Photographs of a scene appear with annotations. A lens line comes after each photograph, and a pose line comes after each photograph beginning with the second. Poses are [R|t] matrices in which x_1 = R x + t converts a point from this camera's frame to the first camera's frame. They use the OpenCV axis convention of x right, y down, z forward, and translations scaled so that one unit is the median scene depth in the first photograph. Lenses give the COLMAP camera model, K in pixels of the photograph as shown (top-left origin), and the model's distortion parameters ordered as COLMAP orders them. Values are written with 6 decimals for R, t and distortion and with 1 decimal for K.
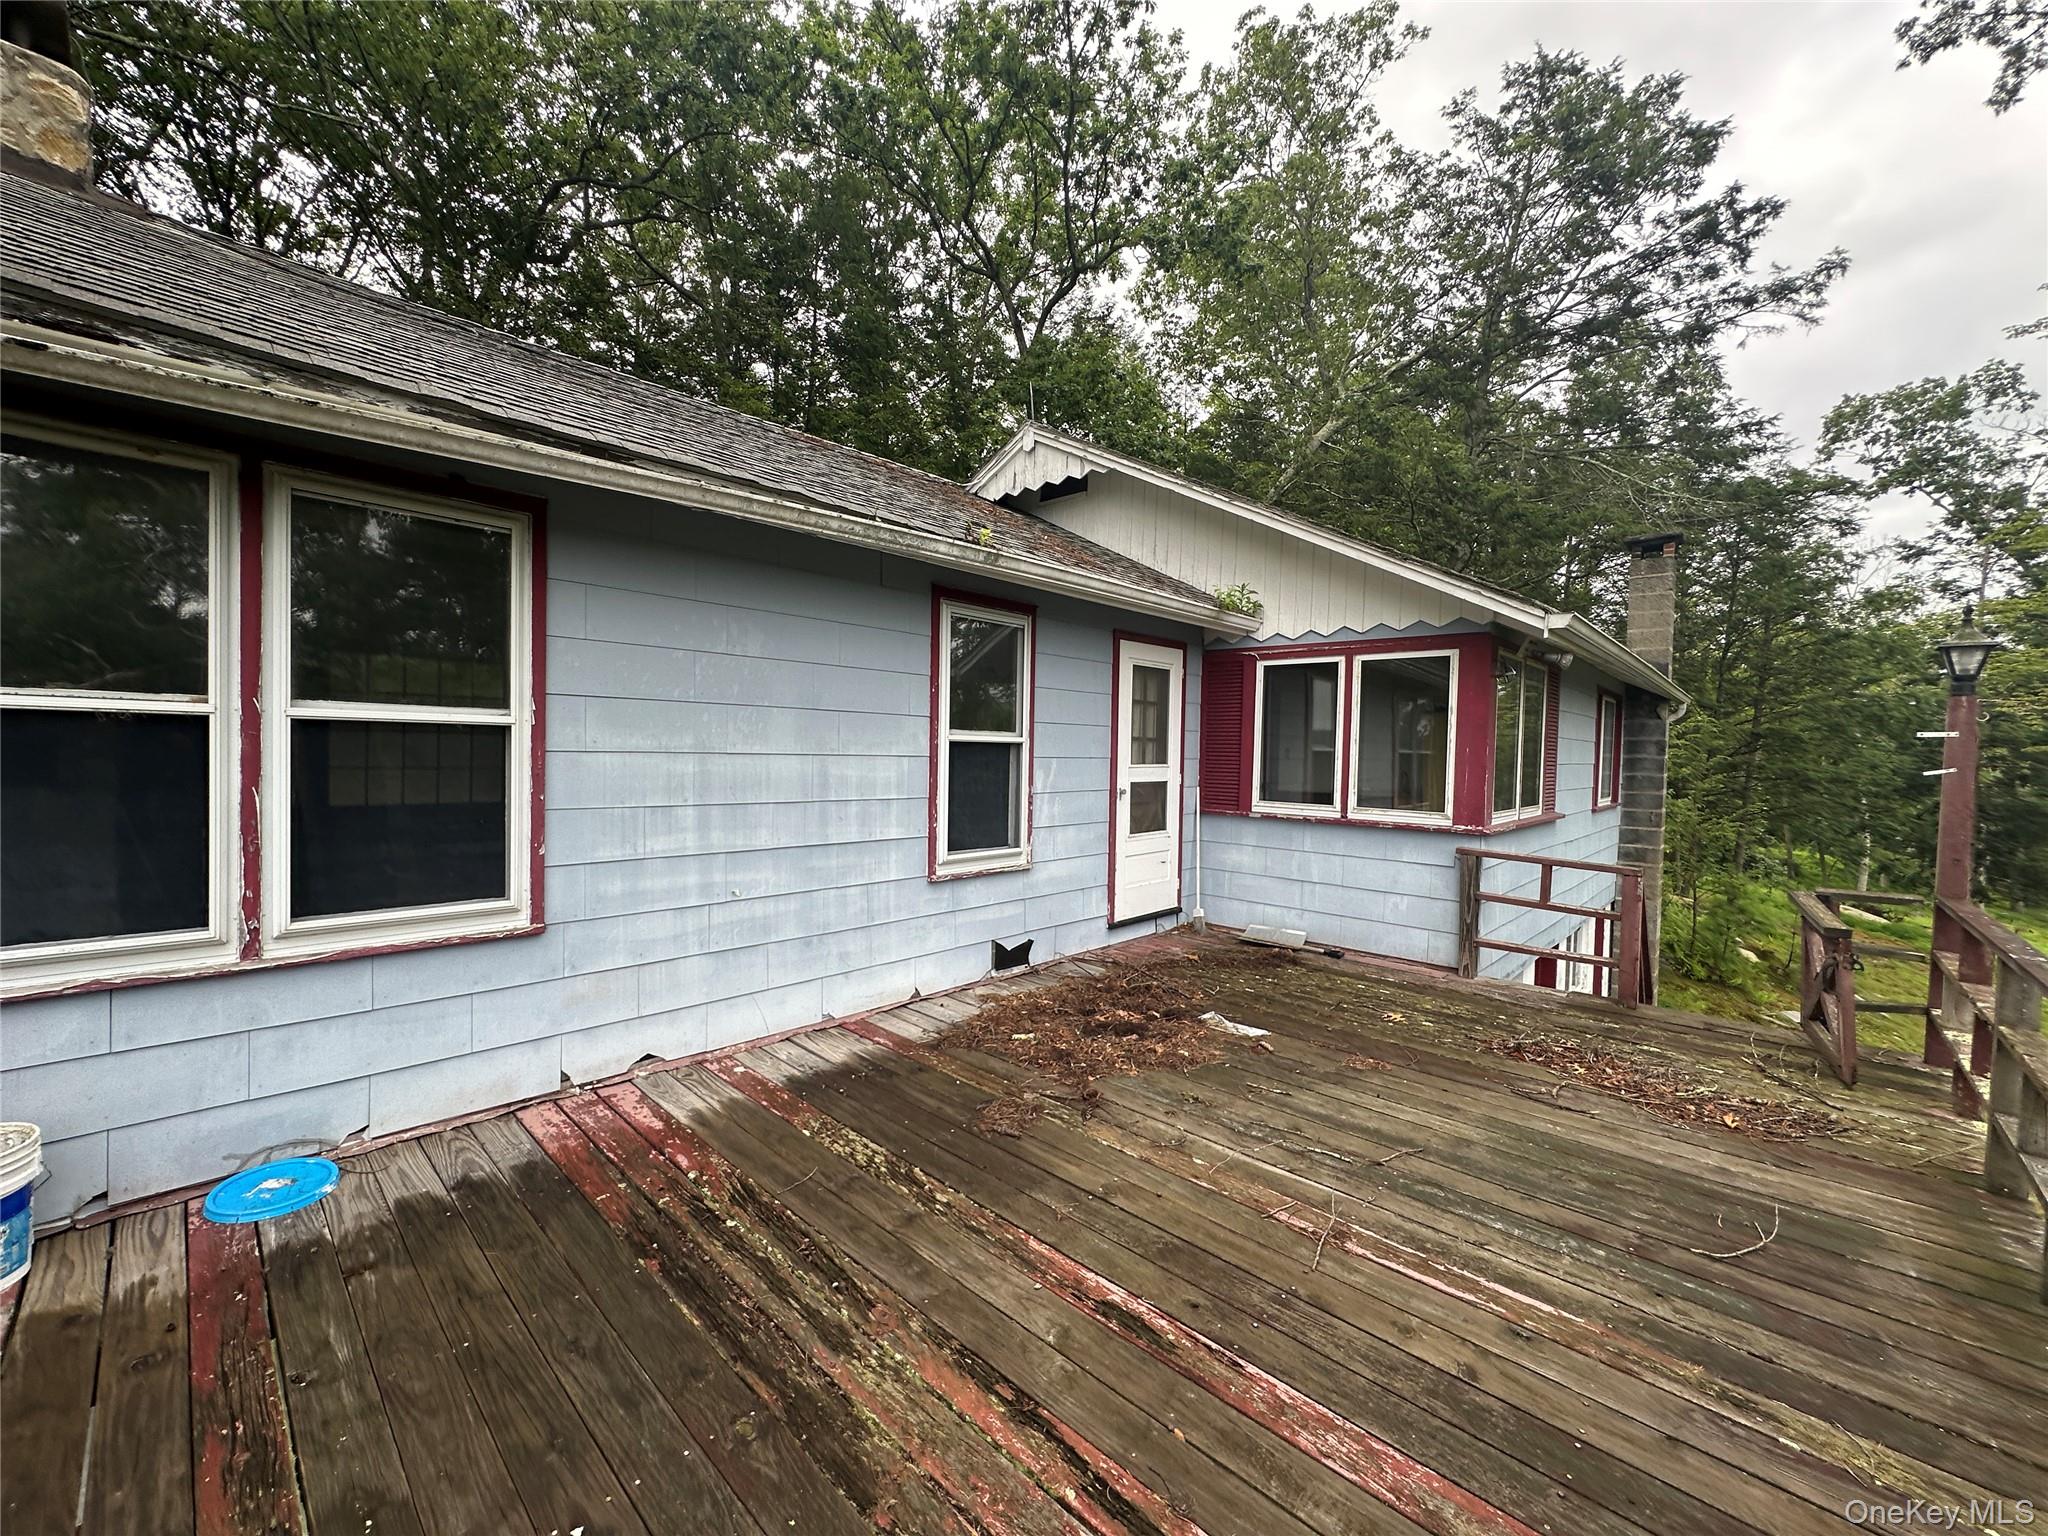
lens RADIAL K [[812.3, 0, 1024.6], [0, 812.3, 765.7], [0, 0, 1]] dist [-0.001843, -0.000504]
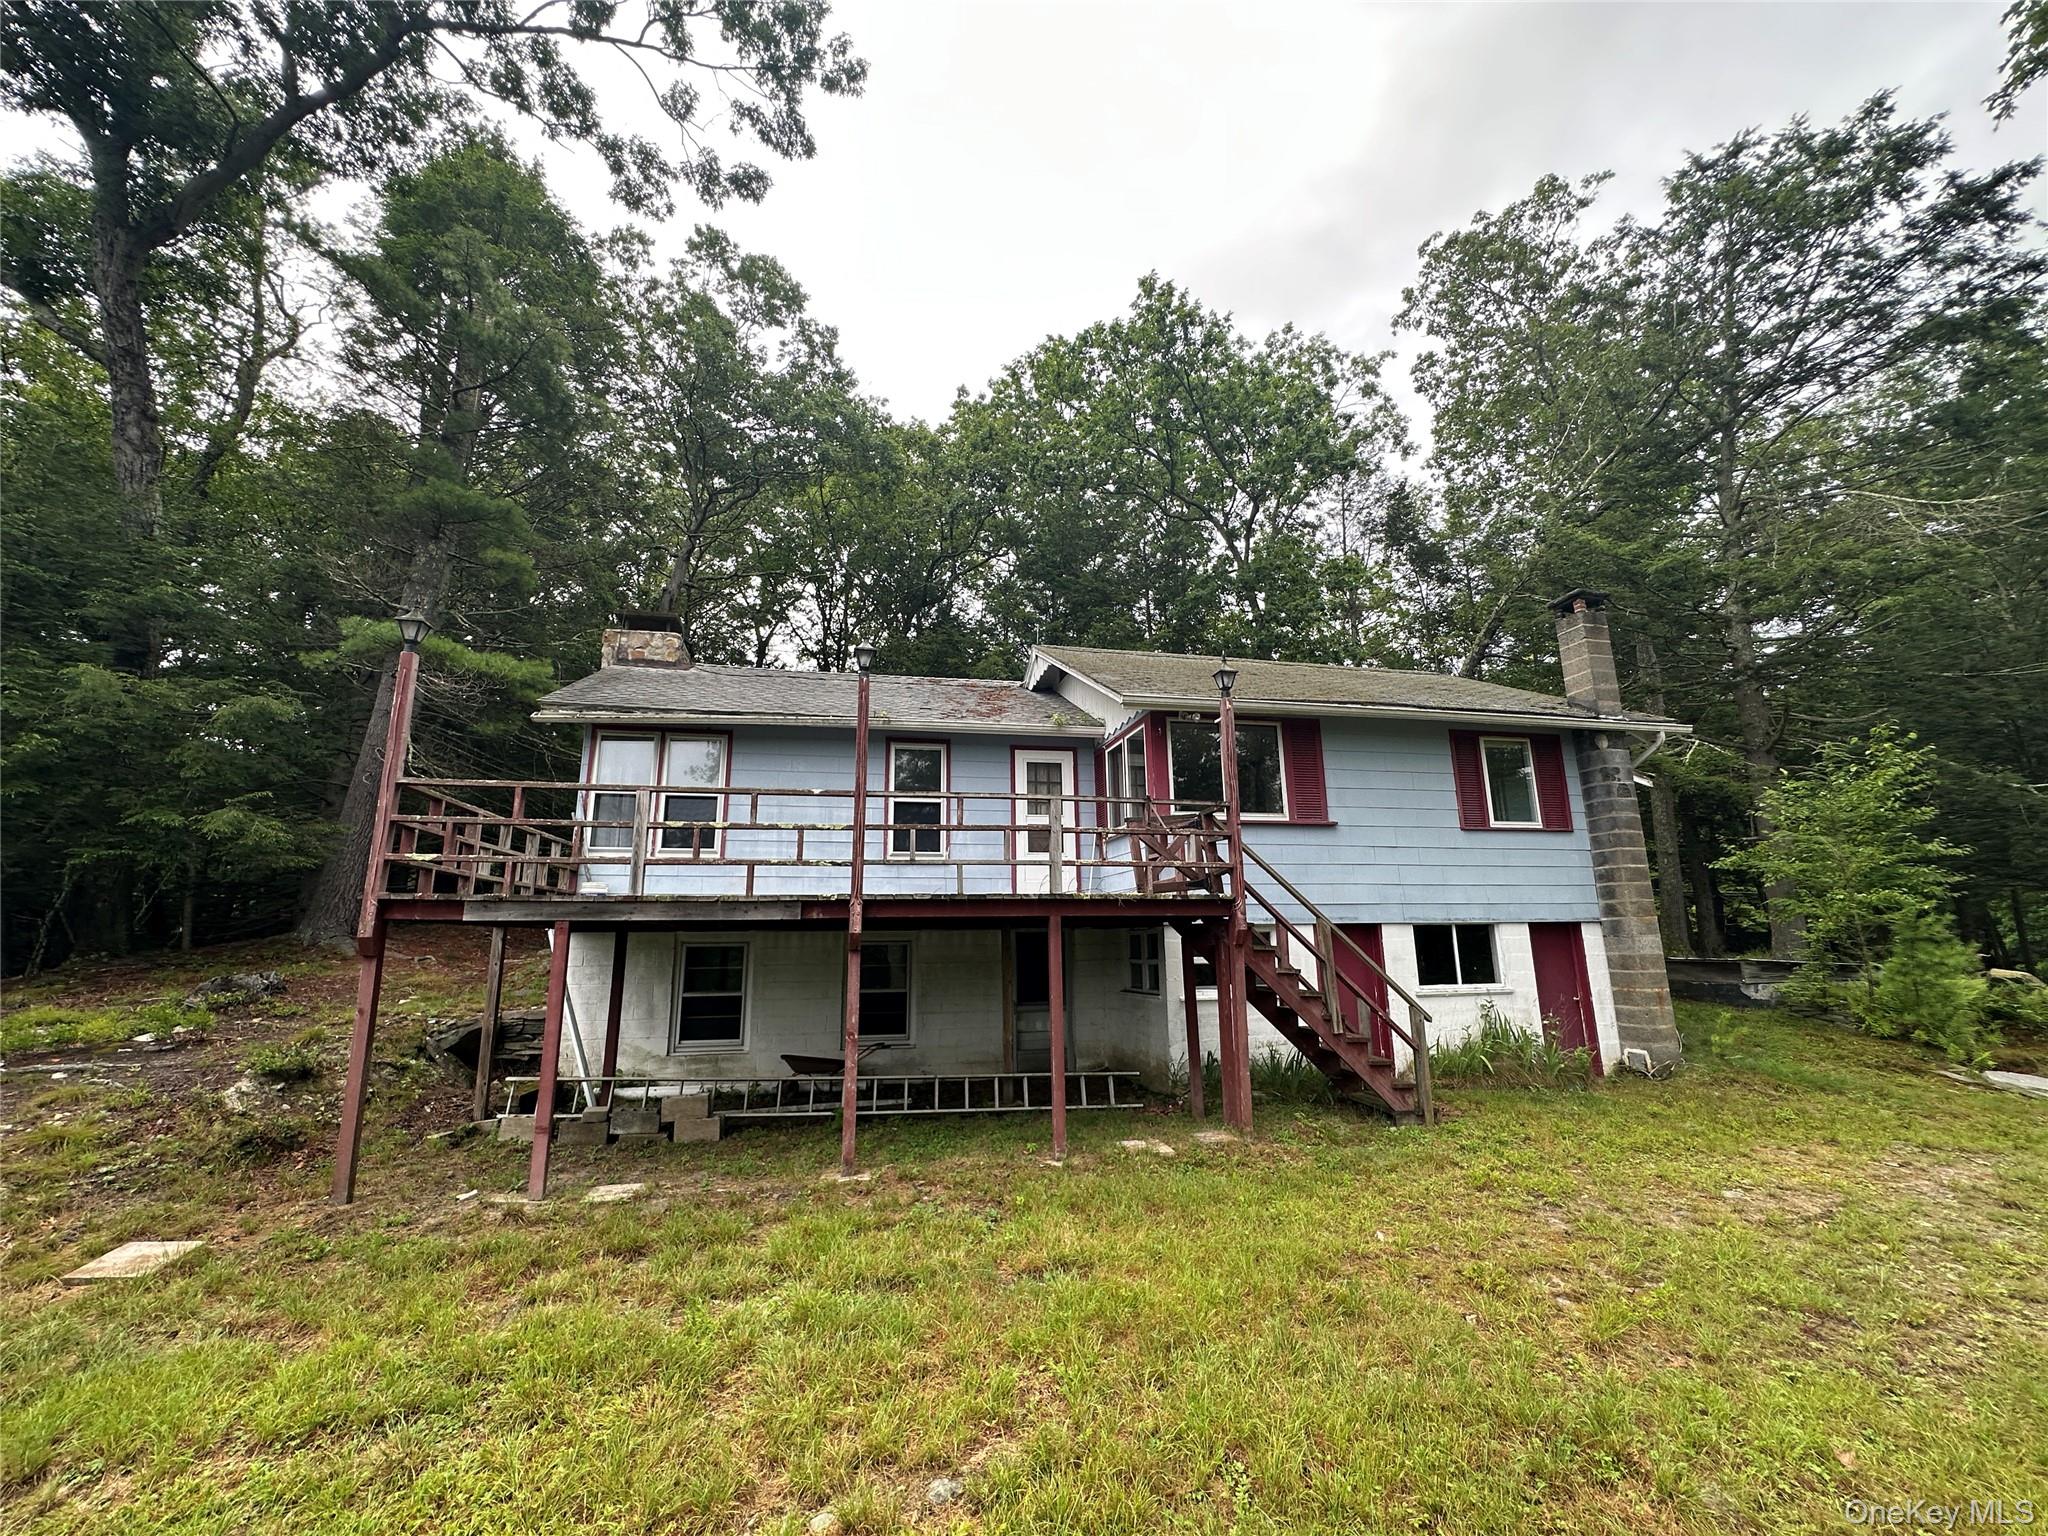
lens RADIAL K [[813.5, 0, 1025.5], [0, 813.5, 767.1], [0, 0, 1]] dist [-0.005605, 0.001315]
pose [[0.821664, -0.153420, -0.548936, 0.385242], [0.018577, 0.969789, -0.243236, 0.113989], [0.569669, 0.189660, 0.799691, -0.166097]]
